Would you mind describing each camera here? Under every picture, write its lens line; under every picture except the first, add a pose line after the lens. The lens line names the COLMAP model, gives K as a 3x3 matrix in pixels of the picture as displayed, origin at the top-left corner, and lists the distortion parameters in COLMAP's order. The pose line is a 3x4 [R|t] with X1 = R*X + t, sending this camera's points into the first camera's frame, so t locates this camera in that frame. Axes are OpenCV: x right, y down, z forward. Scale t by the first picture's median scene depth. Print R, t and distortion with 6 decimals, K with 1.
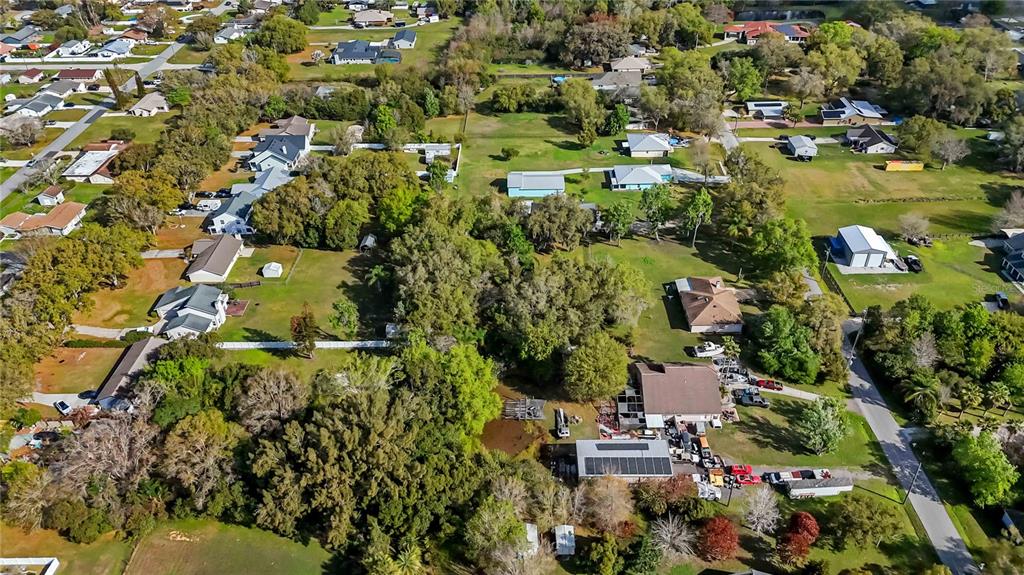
lens RADIAL K [[760.6, 0, 512.0], [0, 760.6, 287.5], [0, 0, 1]] dist [0.067625, -0.069537]
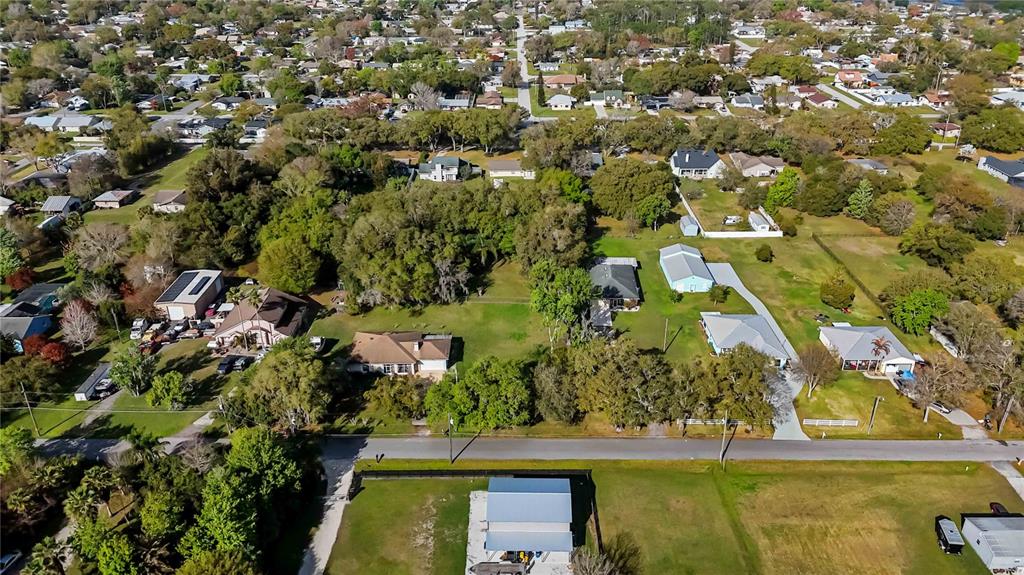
lens RADIAL K [[760.6, 0, 512.0], [0, 760.6, 287.5], [0, 0, 1]] dist [0.067625, -0.069537]
pose [[0.002377, 0.443050, -0.896494, 0.600488], [-0.570402, 0.736951, 0.362691, -0.246668], [0.821362, 0.510500, 0.254469, 0.539037]]
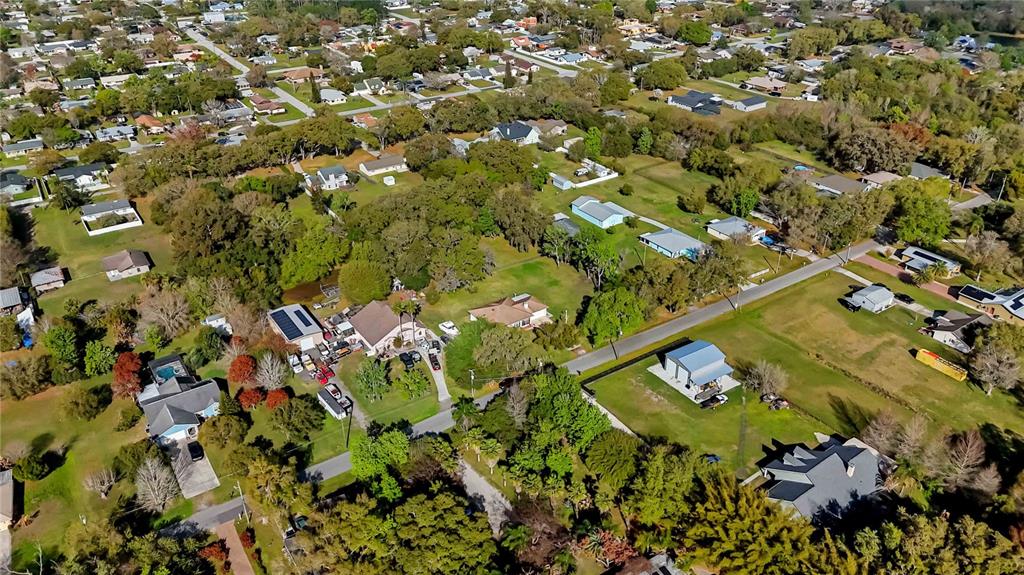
lens RADIAL K [[760.6, 0, 512.0], [0, 760.6, 287.5], [0, 0, 1]] dist [0.067625, -0.069537]
pose [[0.562450, 0.416066, -0.714520, 0.660892], [-0.475847, 0.869597, 0.131794, -0.102963], [0.676180, 0.265875, 0.687089, 0.135613]]
